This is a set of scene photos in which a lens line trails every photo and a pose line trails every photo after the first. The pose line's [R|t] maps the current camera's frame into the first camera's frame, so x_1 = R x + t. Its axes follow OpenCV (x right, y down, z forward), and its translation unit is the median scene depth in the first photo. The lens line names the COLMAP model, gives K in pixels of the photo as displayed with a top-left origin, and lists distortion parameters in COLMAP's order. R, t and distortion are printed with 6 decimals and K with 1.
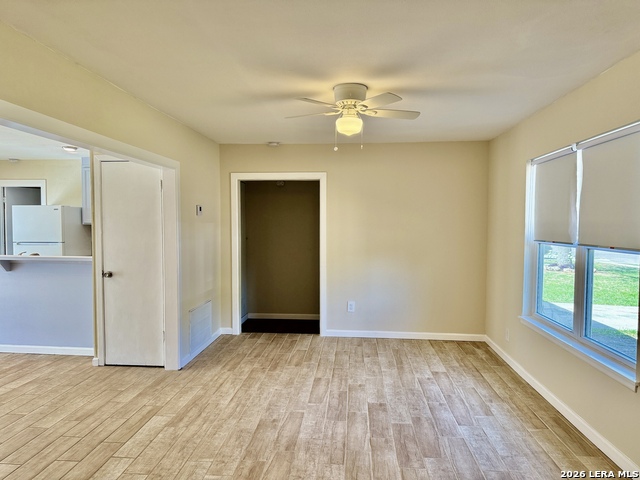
lens RADIAL K [[455.8, 0, 315.0], [0, 455.8, 243.2], [0, 0, 1]] dist [0.020820, -0.014441]
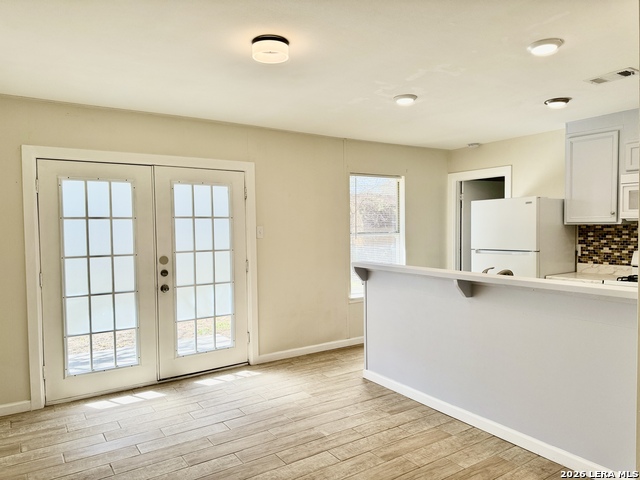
lens RADIAL K [[455.8, 0, 315.7], [0, 455.8, 240.3], [0, 0, 1]] dist [0.020820, -0.014441]
pose [[0.626121, 0.014153, -0.779597, -0.423741], [-0.023702, 0.999719, -0.000886, -0.018054], [0.779365, 0.019033, 0.626280, 0.598544]]
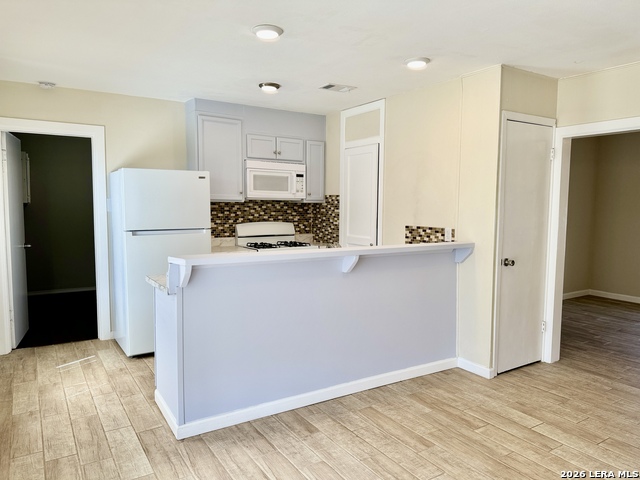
lens RADIAL K [[455.8, 0, 318.3], [0, 455.8, 246.1], [0, 0, 1]] dist [0.020820, -0.014441]
pose [[0.787108, -0.055581, 0.614306, -1.525719], [0.024313, 0.997954, 0.059141, -0.021616], [-0.616336, -0.031615, 0.786849, 0.721902]]
